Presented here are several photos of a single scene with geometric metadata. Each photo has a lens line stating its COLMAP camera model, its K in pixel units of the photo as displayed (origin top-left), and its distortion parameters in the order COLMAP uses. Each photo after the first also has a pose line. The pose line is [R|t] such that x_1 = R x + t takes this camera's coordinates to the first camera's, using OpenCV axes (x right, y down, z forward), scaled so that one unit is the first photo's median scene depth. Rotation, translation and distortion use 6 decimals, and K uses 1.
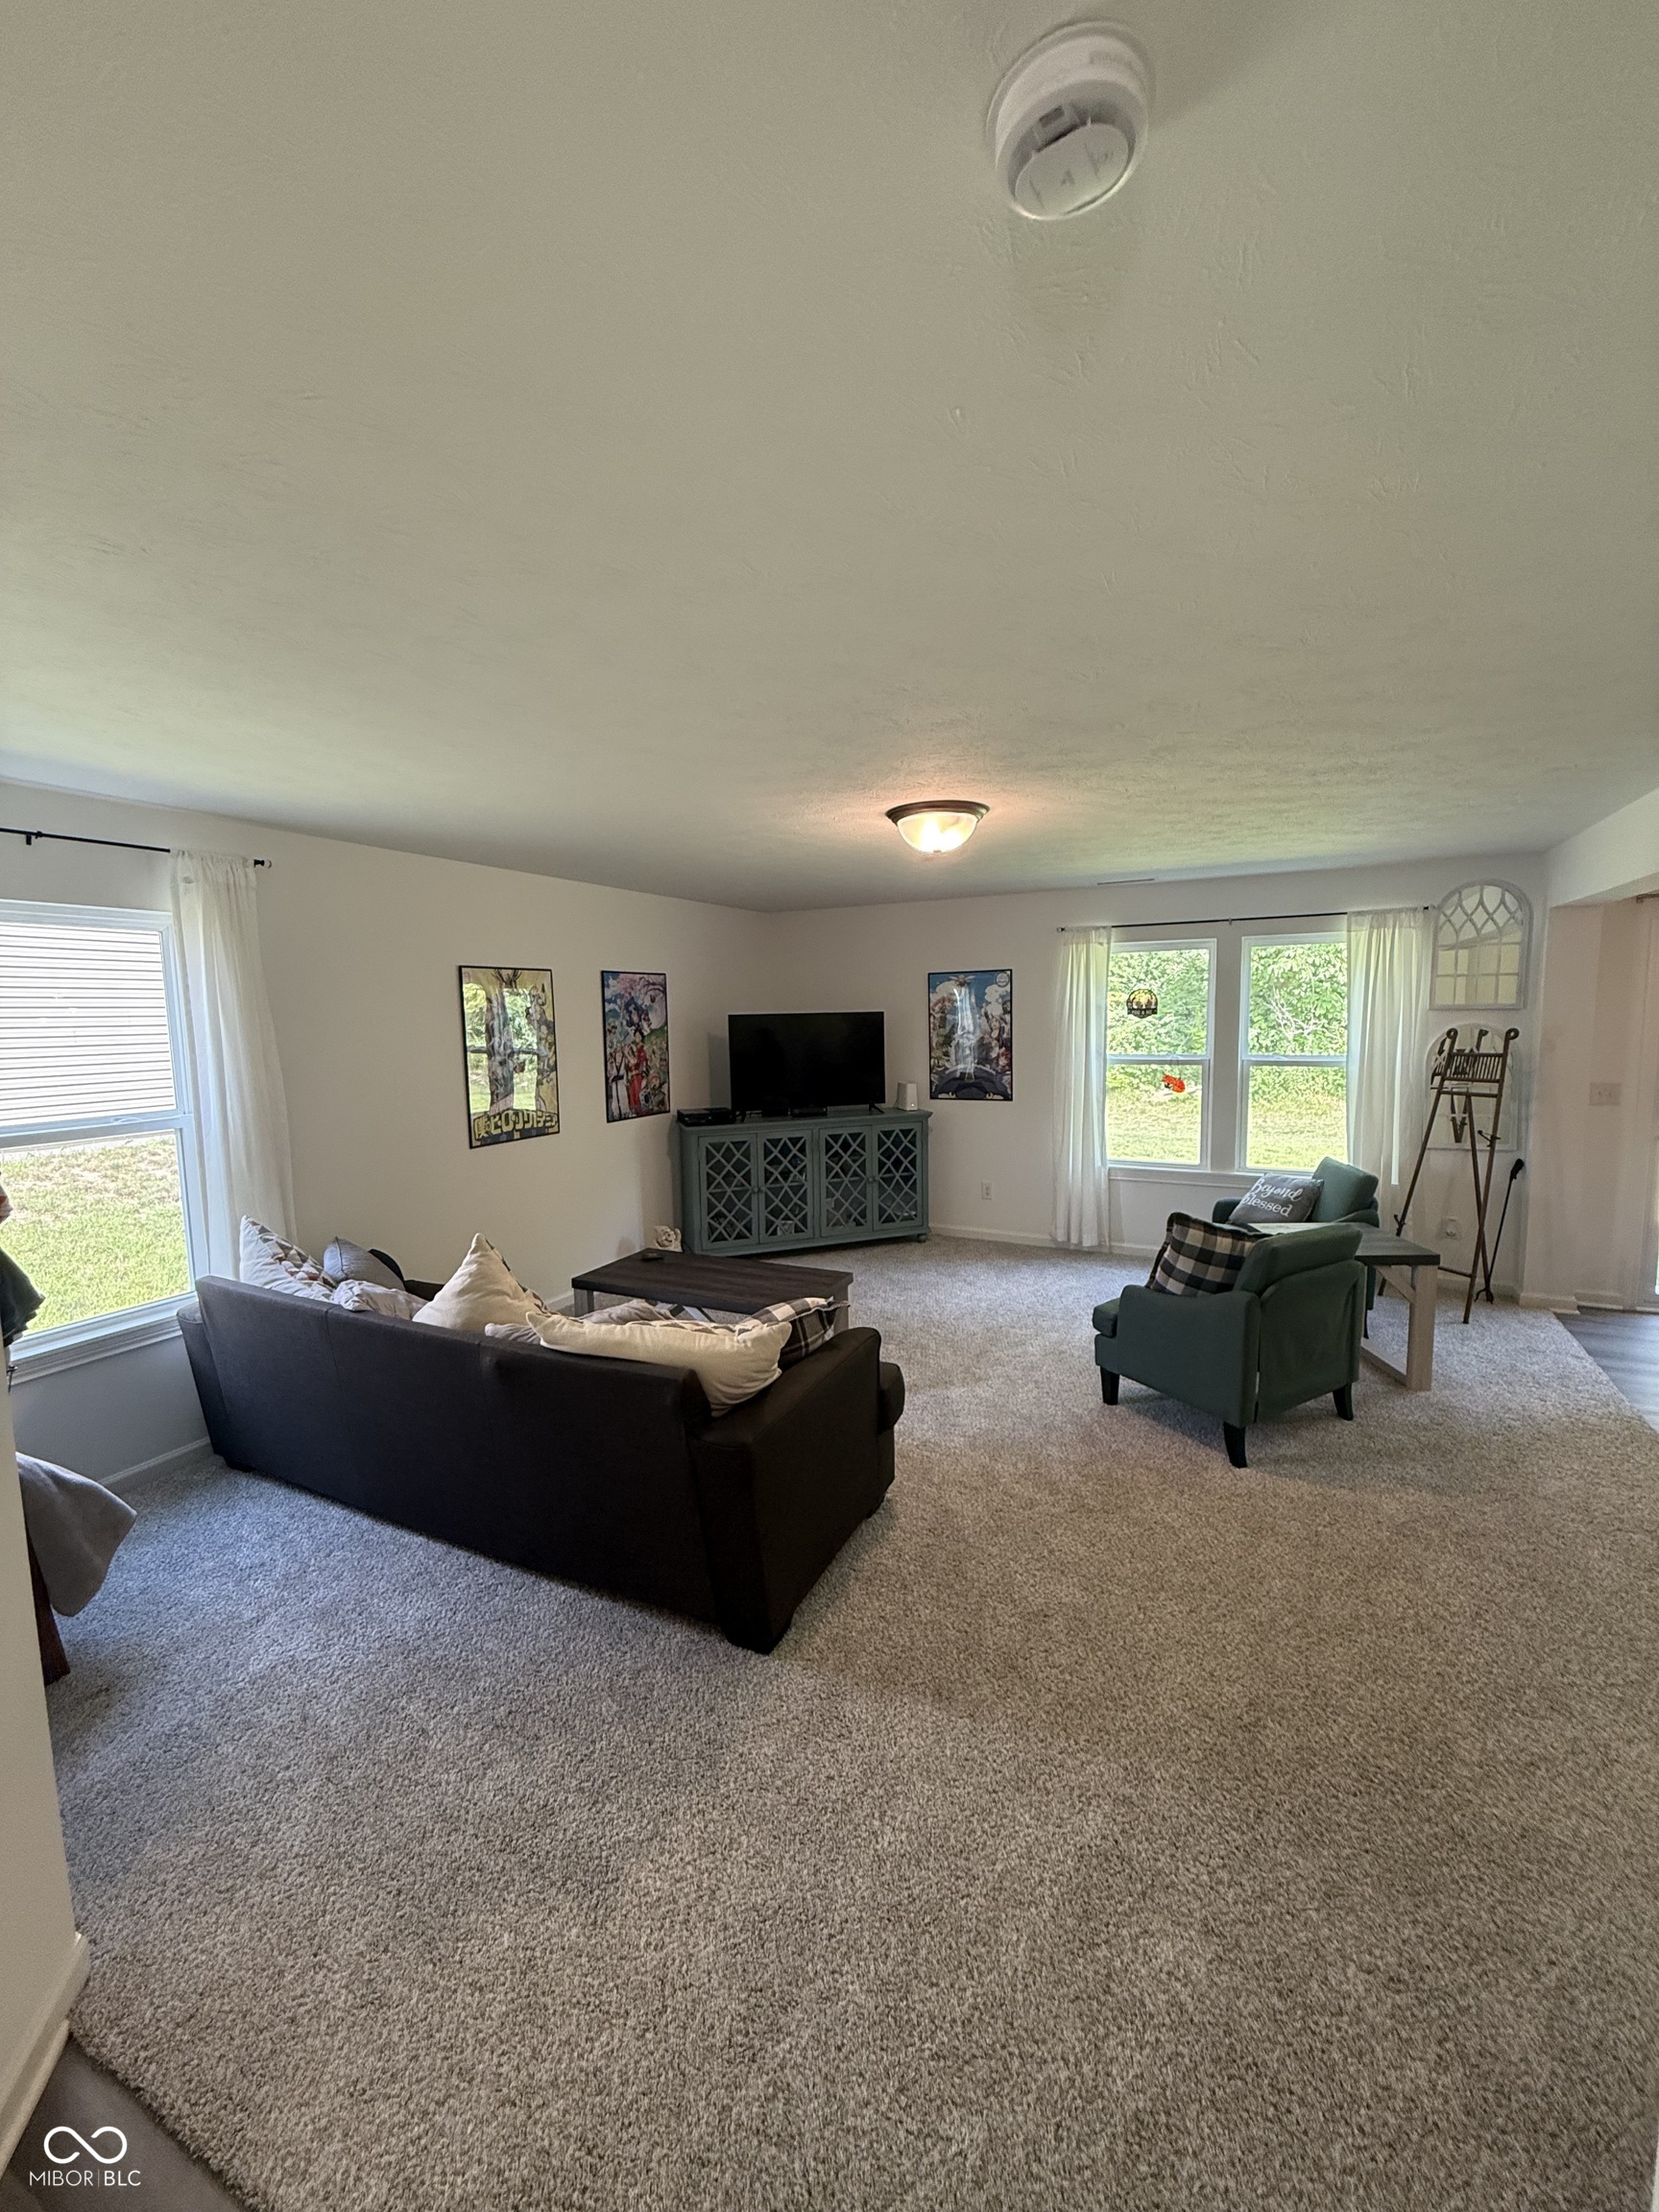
lens RADIAL K [[886.9, 0, 828.2], [0, 886.9, 1104.7], [0, 0, 1]] dist [-0.000694, 0.000622]
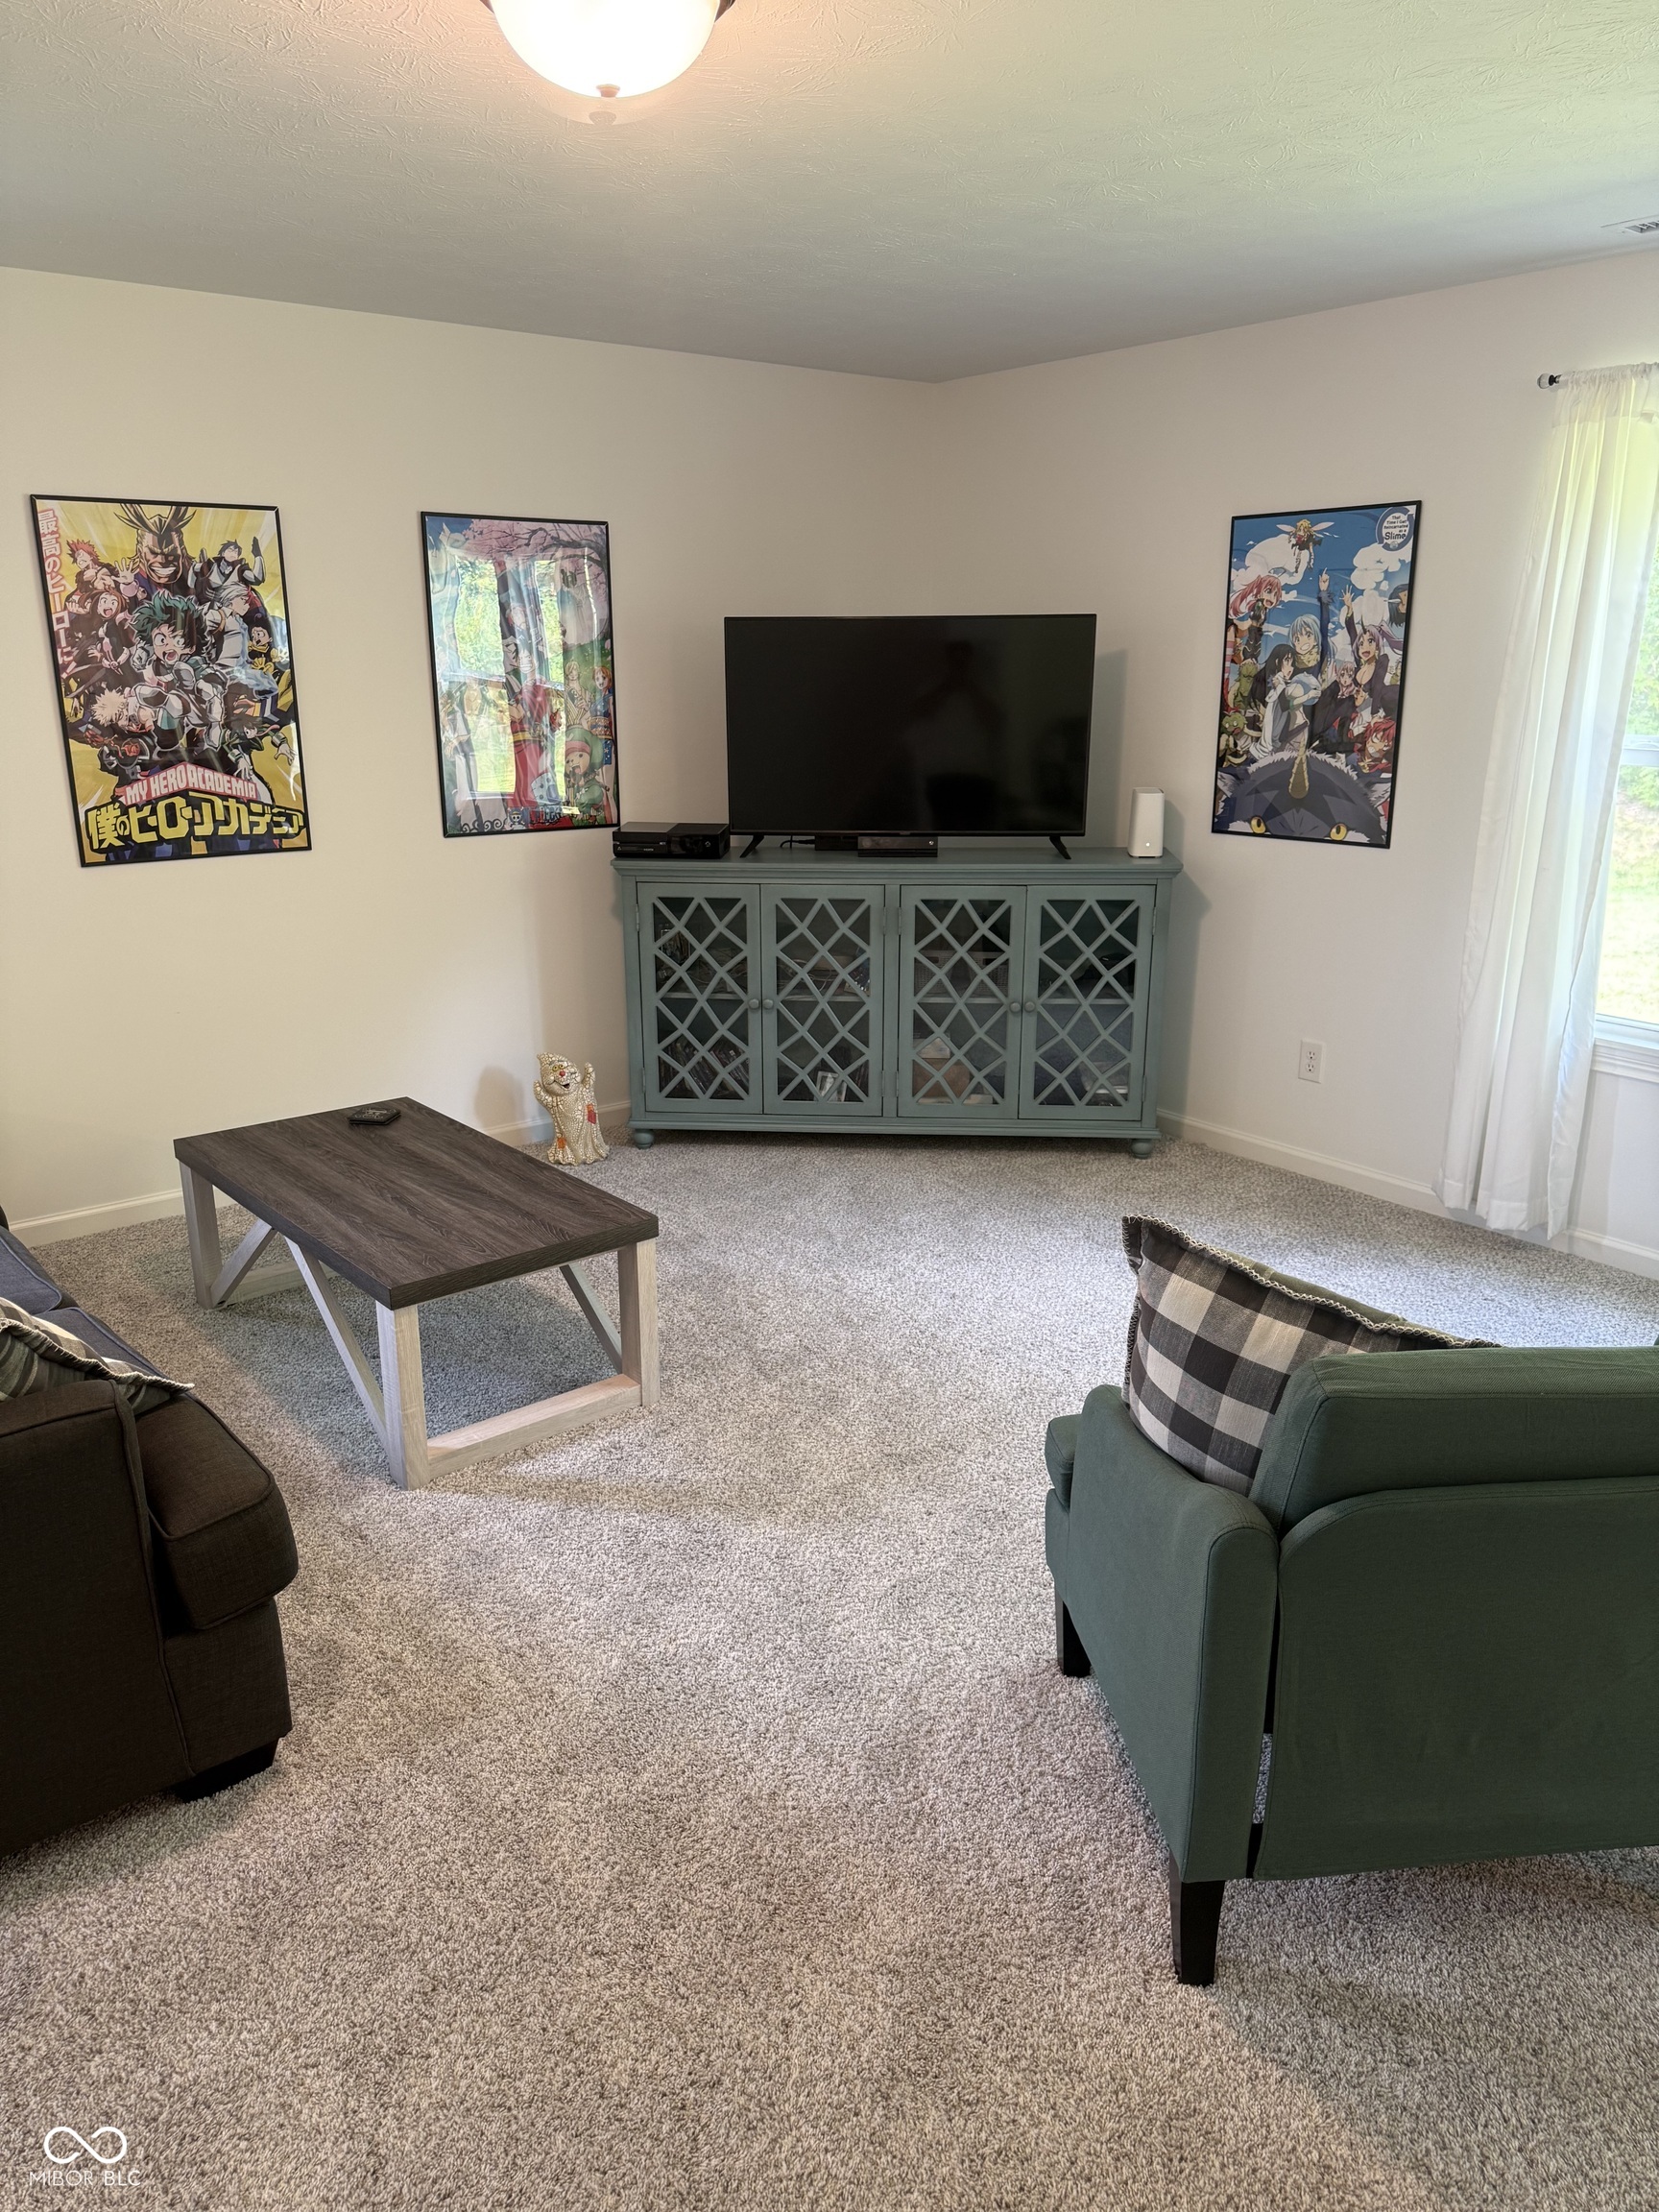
lens RADIAL K [[1562.9, 0, 825.6], [0, 1562.9, 1121.5], [0, 0, 1]] dist [0.056190, -0.071190]
pose [[0.907666, 0.137435, -0.396552, 0.322020], [-0.059012, 0.977269, 0.203624, -0.015930], [0.415523, -0.161422, 0.895144, 0.275425]]
